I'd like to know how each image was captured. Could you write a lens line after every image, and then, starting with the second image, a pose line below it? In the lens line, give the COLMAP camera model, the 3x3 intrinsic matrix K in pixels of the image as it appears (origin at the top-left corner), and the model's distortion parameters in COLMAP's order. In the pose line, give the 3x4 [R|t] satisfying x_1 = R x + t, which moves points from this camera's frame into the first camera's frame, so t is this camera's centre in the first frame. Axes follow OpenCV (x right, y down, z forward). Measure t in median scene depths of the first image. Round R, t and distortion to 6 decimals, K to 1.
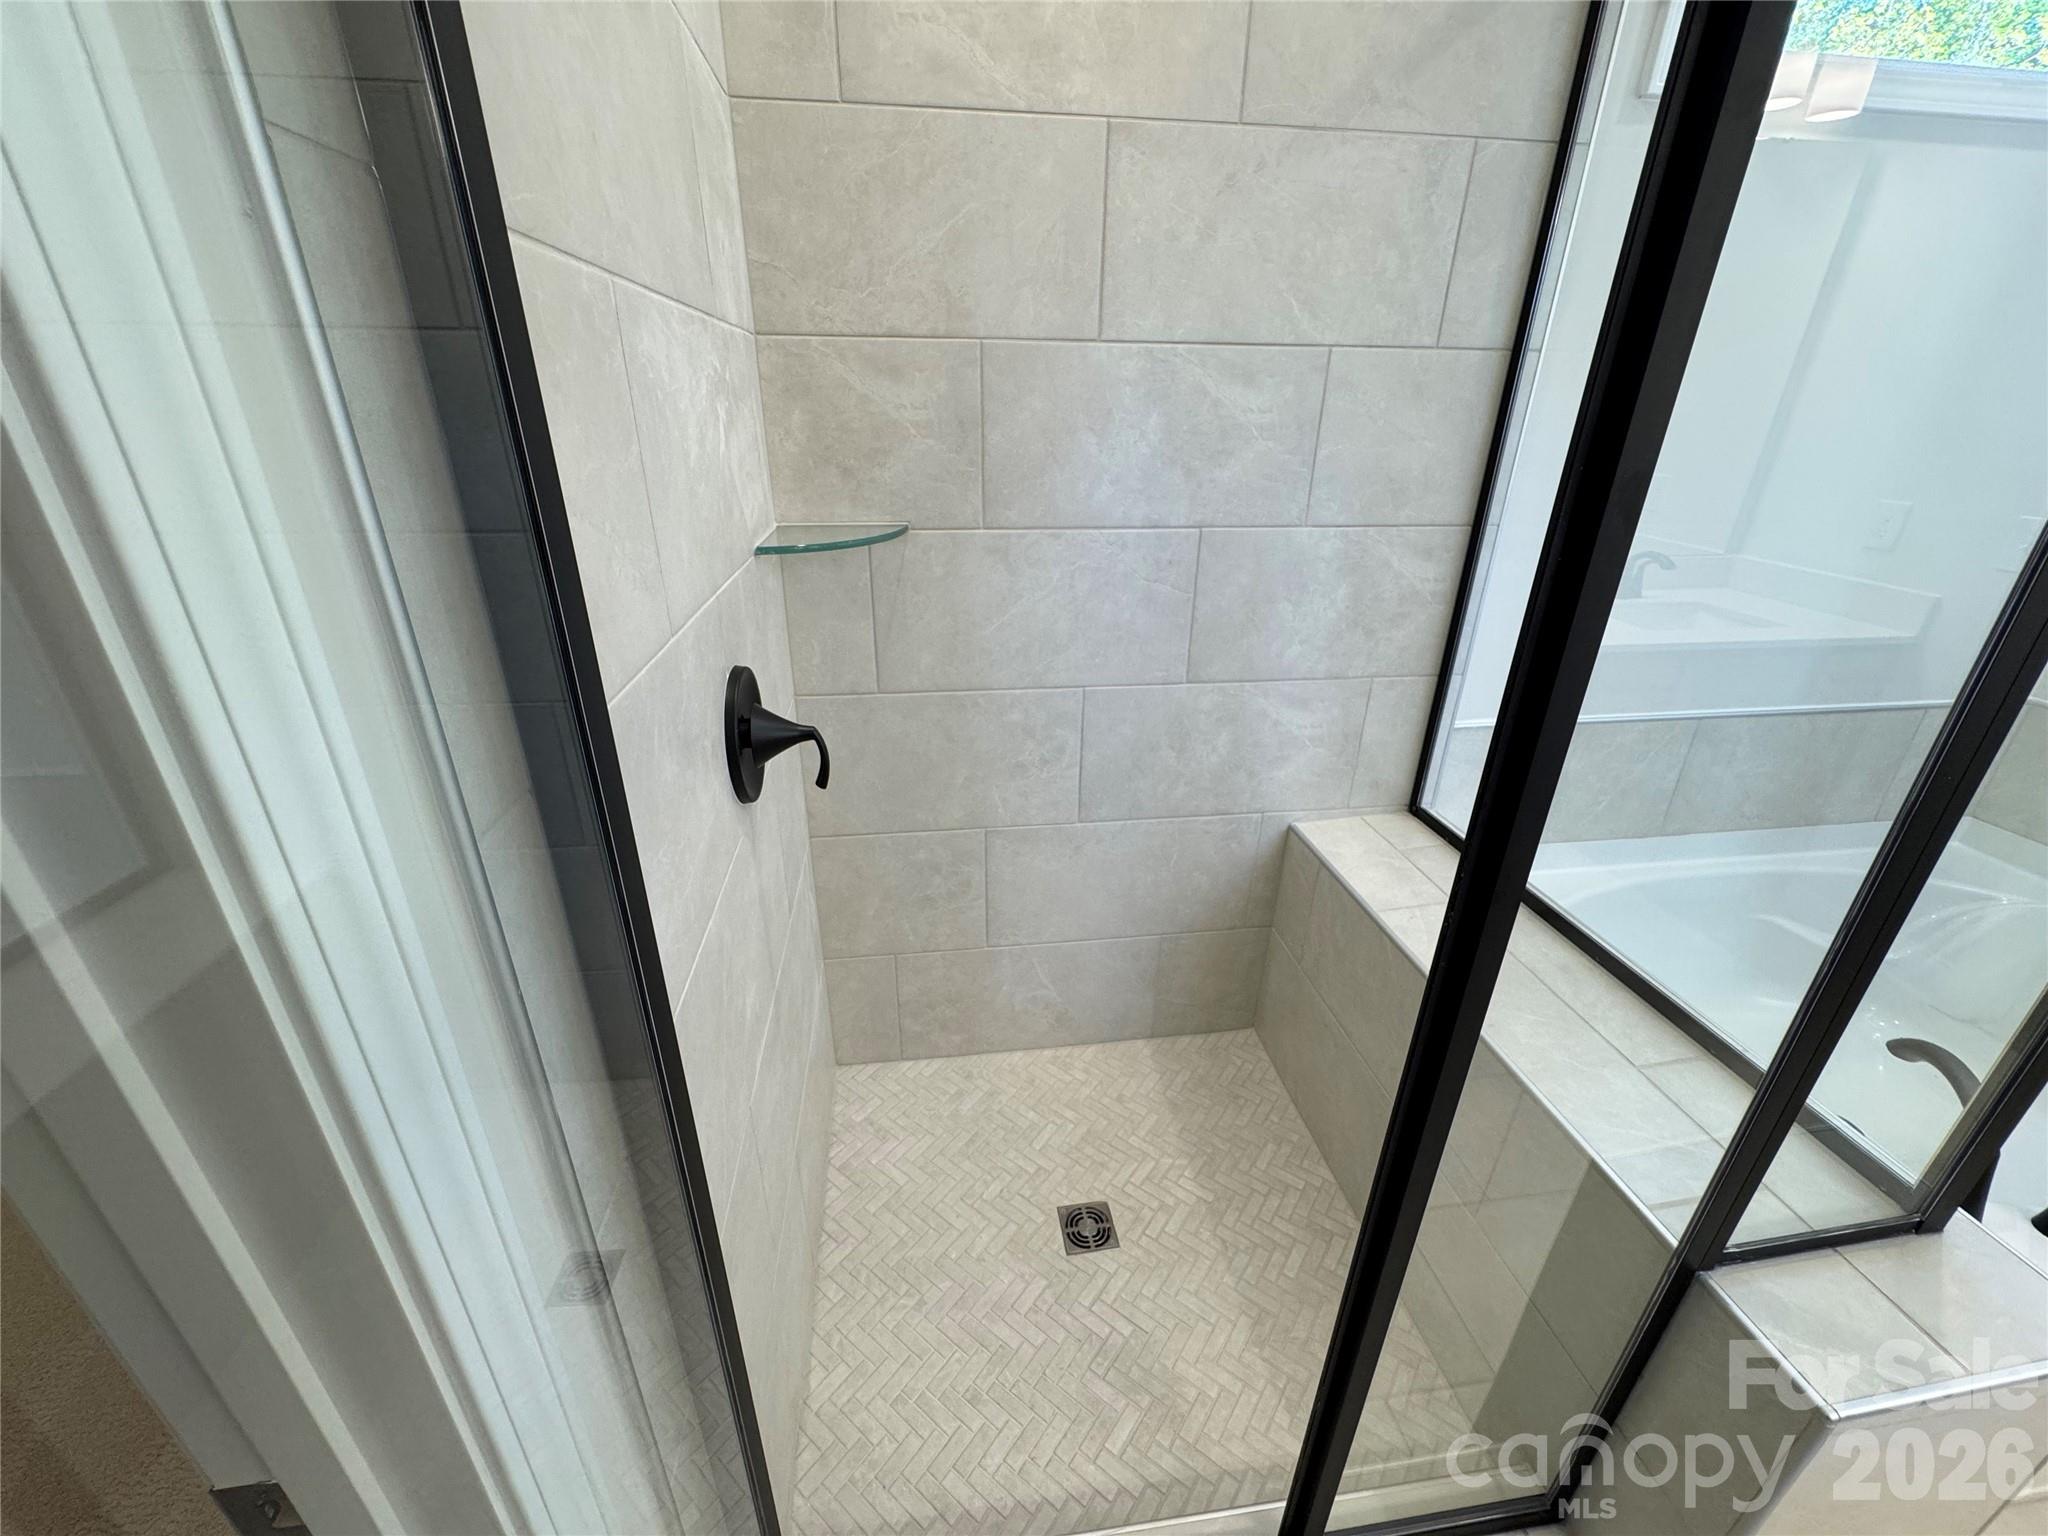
lens RADIAL K [[819.3, 0, 1025.2], [0, 819.3, 772.5], [0, 0, 1]] dist [-0.005337, 0.000961]
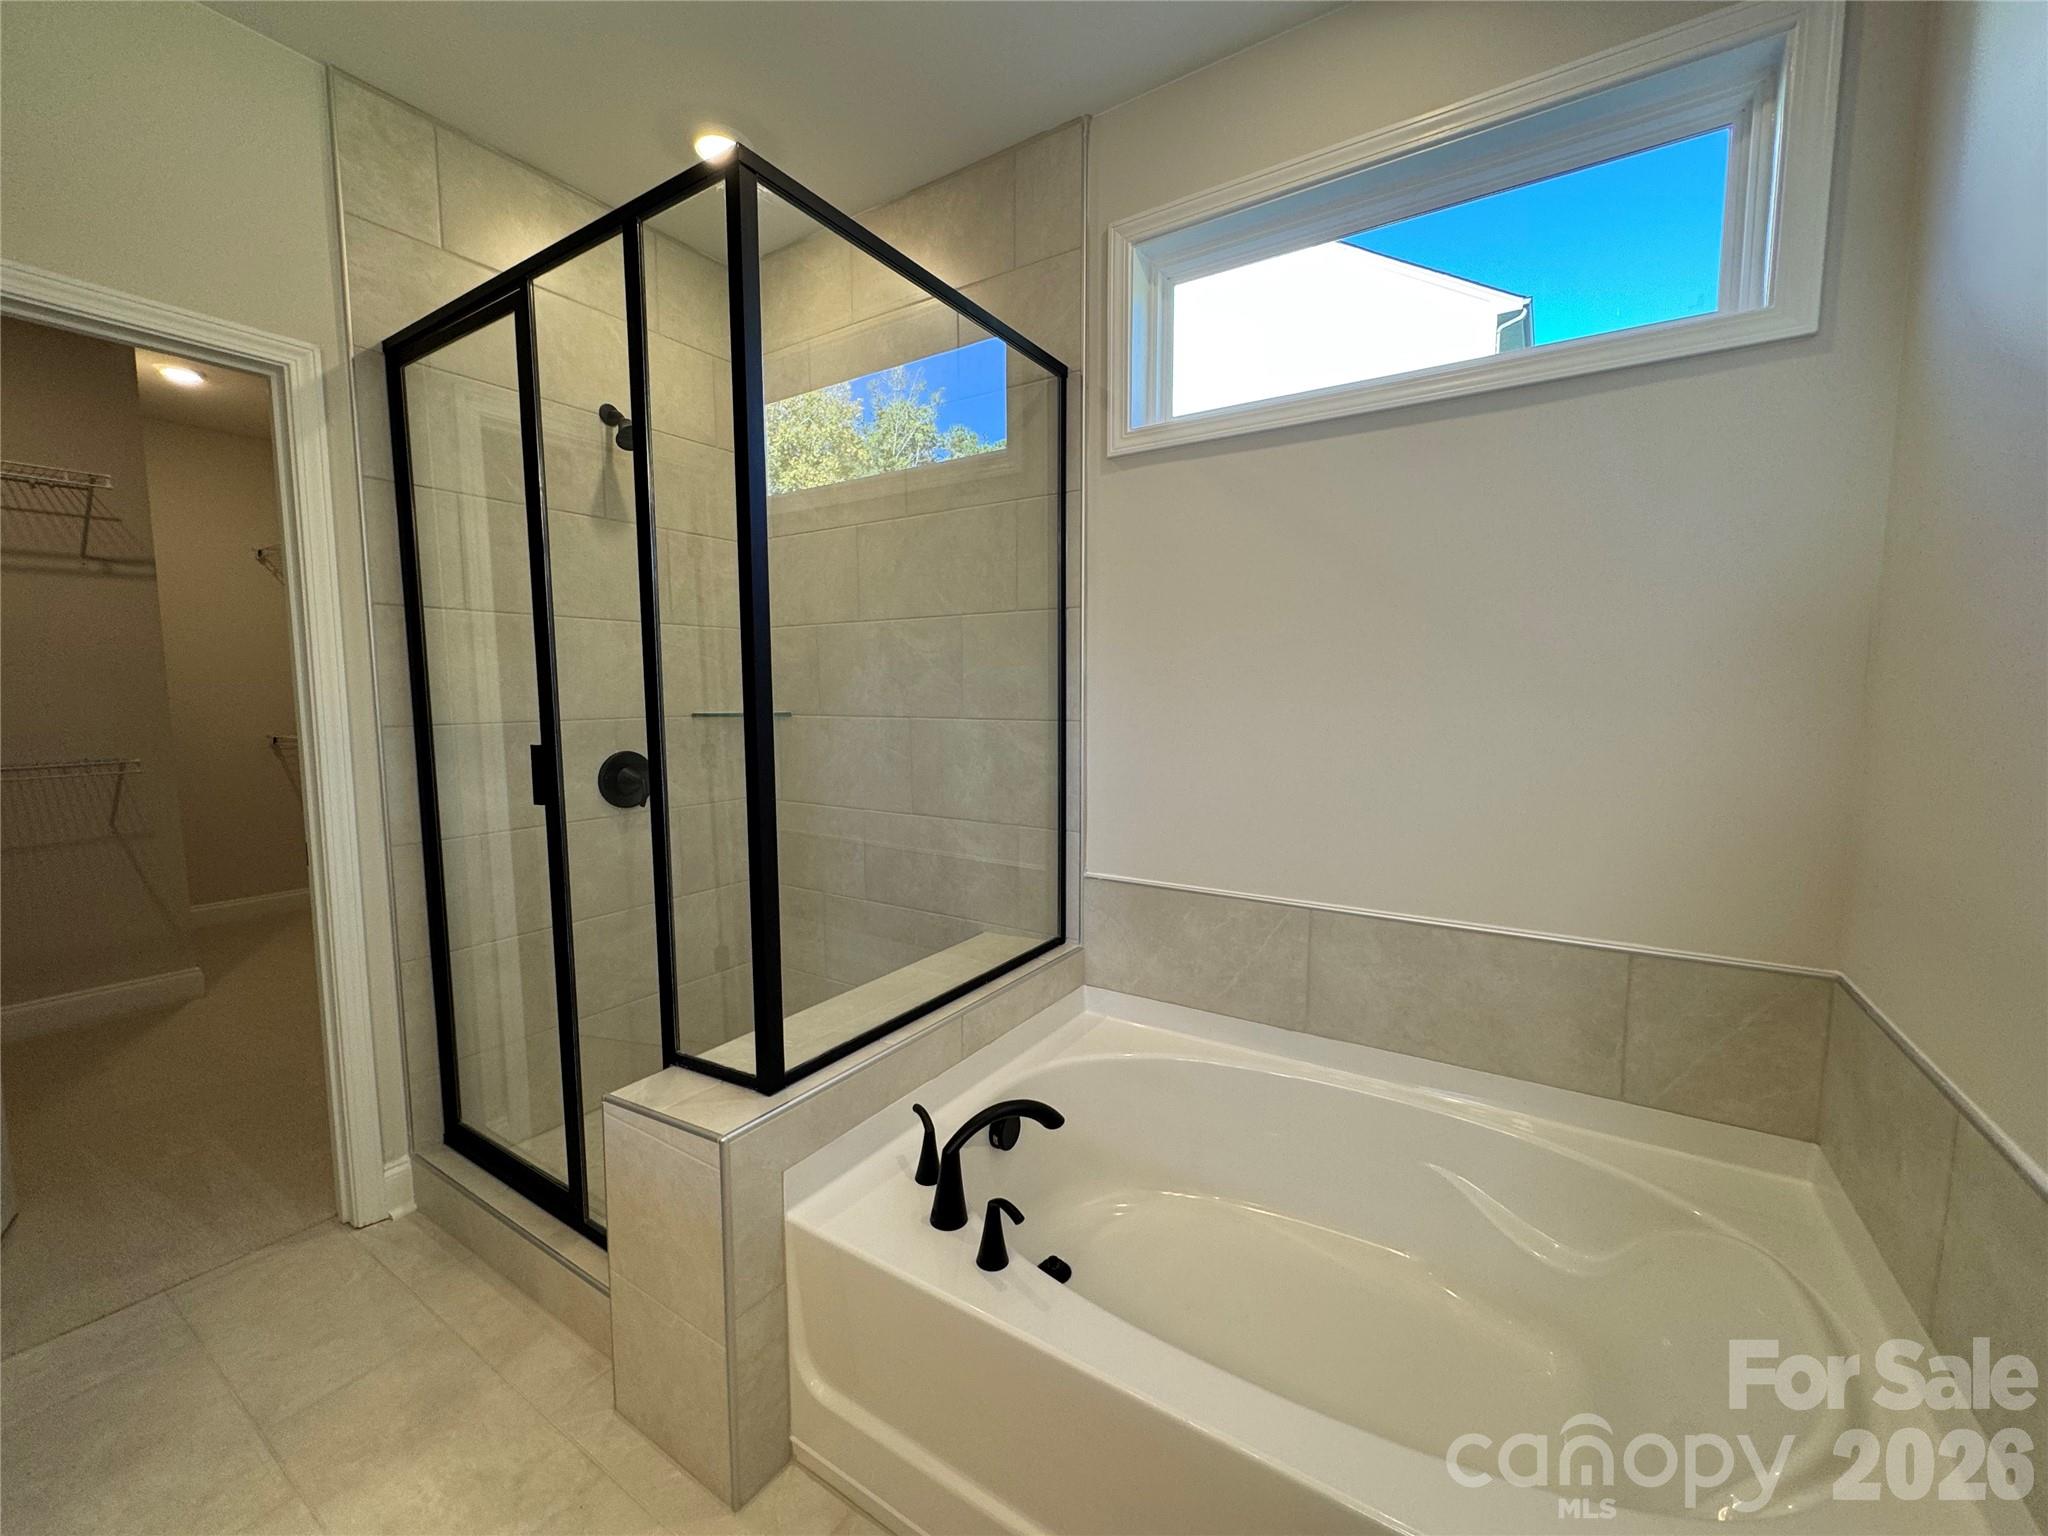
lens RADIAL K [[819.3, 0, 1022.1], [0, 819.3, 764.6], [0, 0, 1]] dist [-0.005337, 0.000961]
pose [[0.758088, 0.047794, -0.650399, 1.438893], [-0.257705, 0.938096, -0.231438, 0.115454], [0.599076, 0.343061, 0.723476, -0.038546]]
